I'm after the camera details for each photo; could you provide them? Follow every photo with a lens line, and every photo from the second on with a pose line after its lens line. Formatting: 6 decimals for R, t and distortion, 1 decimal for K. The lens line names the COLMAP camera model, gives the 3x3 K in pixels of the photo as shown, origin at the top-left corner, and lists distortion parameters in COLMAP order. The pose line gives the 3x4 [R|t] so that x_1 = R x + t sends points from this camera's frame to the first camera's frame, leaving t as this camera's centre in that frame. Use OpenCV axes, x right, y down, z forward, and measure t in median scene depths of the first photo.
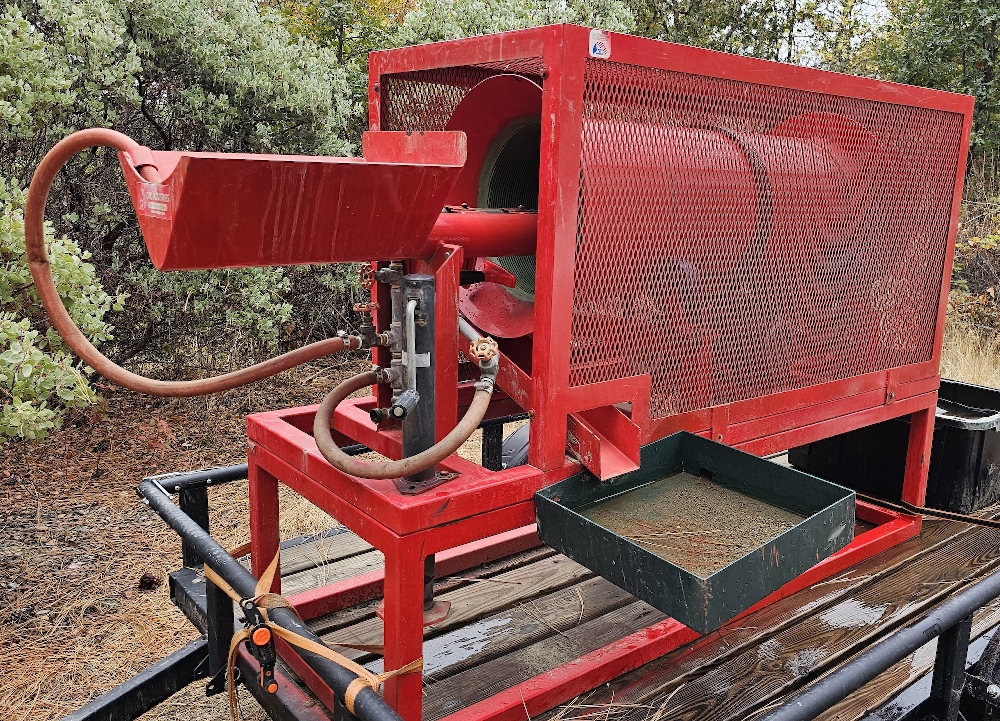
lens RADIAL K [[850.2, 0, 500.6], [0, 850.2, 360.5], [0, 0, 1]] dist [0.043162, -0.020941]
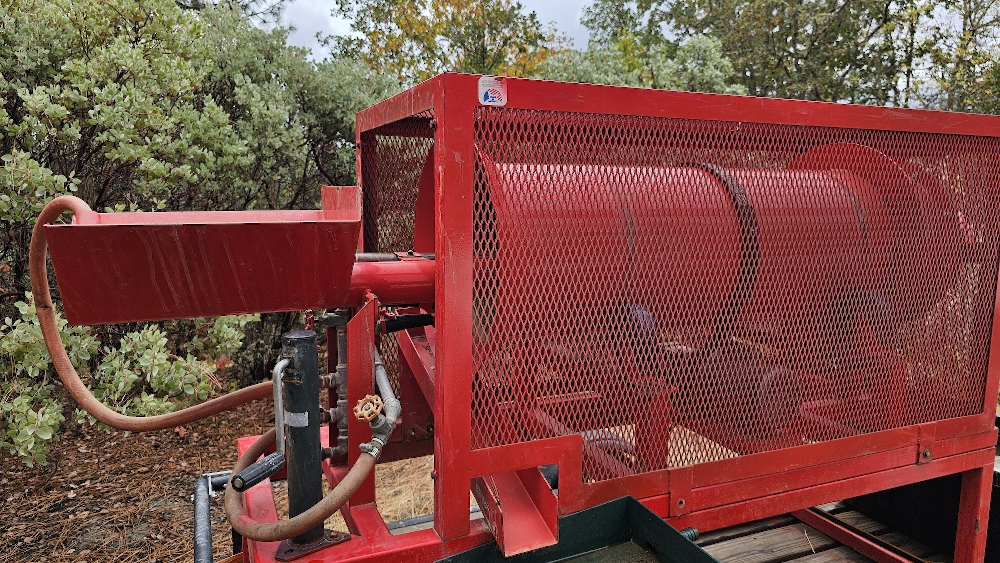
lens RADIAL K [[644.5, 0, 499.0], [0, 644.5, 280.1], [0, 0, 1]] dist [0.007442, 0.000078]
pose [[0.960413, 0.007036, -0.278490, 0.175733], [-0.030312, 0.996385, -0.079360, -0.057097], [0.276925, 0.084660, 0.957155, 0.182638]]
